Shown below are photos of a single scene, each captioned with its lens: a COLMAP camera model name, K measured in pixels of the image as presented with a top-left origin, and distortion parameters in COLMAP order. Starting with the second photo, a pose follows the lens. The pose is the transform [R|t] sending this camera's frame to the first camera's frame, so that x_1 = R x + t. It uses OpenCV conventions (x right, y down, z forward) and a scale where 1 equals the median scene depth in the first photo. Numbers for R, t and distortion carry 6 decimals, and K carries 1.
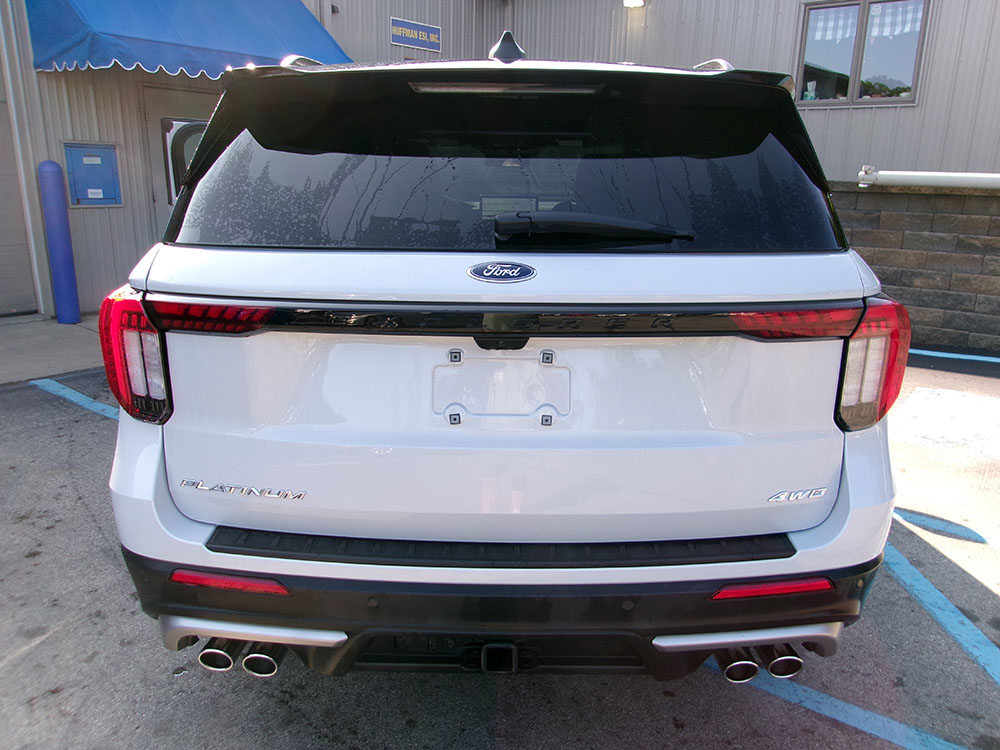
lens RADIAL K [[770.8, 0, 500.0], [0, 770.8, 375.0], [0, 0, 1]] dist [0.002656, 0.004332]
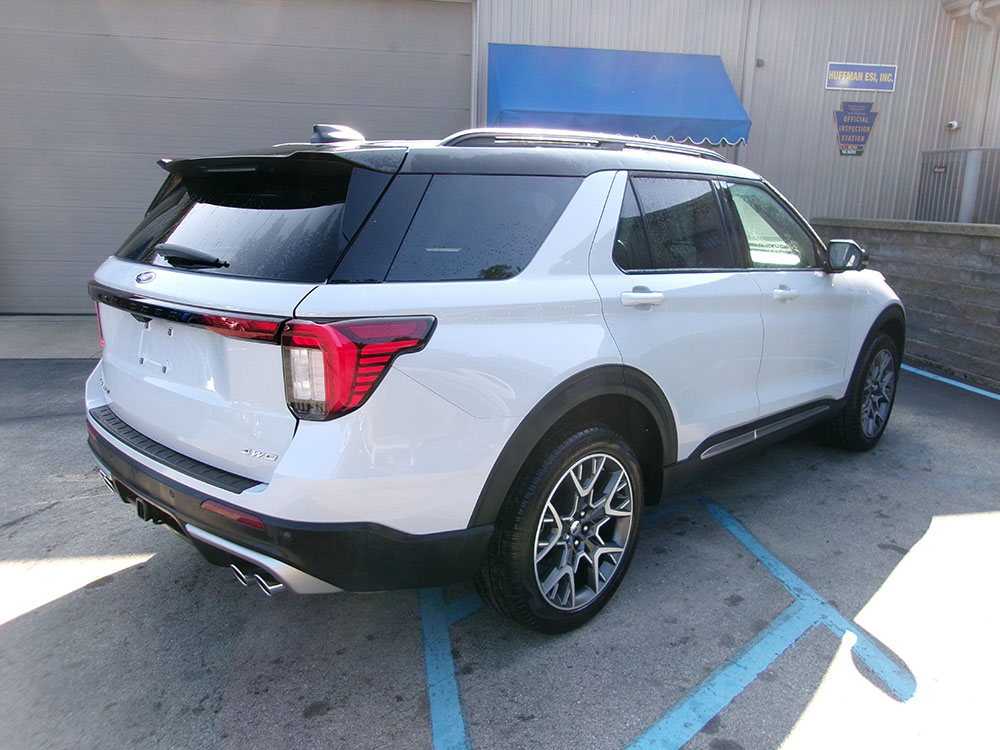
lens RADIAL K [[770.8, 0, 500.0], [0, 770.8, 375.0], [0, 0, 1]] dist [0.002656, 0.004332]
pose [[0.731284, 0.153801, -0.664506, 0.871272], [-0.188424, 0.981886, 0.019900, -0.050242], [0.655530, 0.110656, 0.747018, 0.126599]]
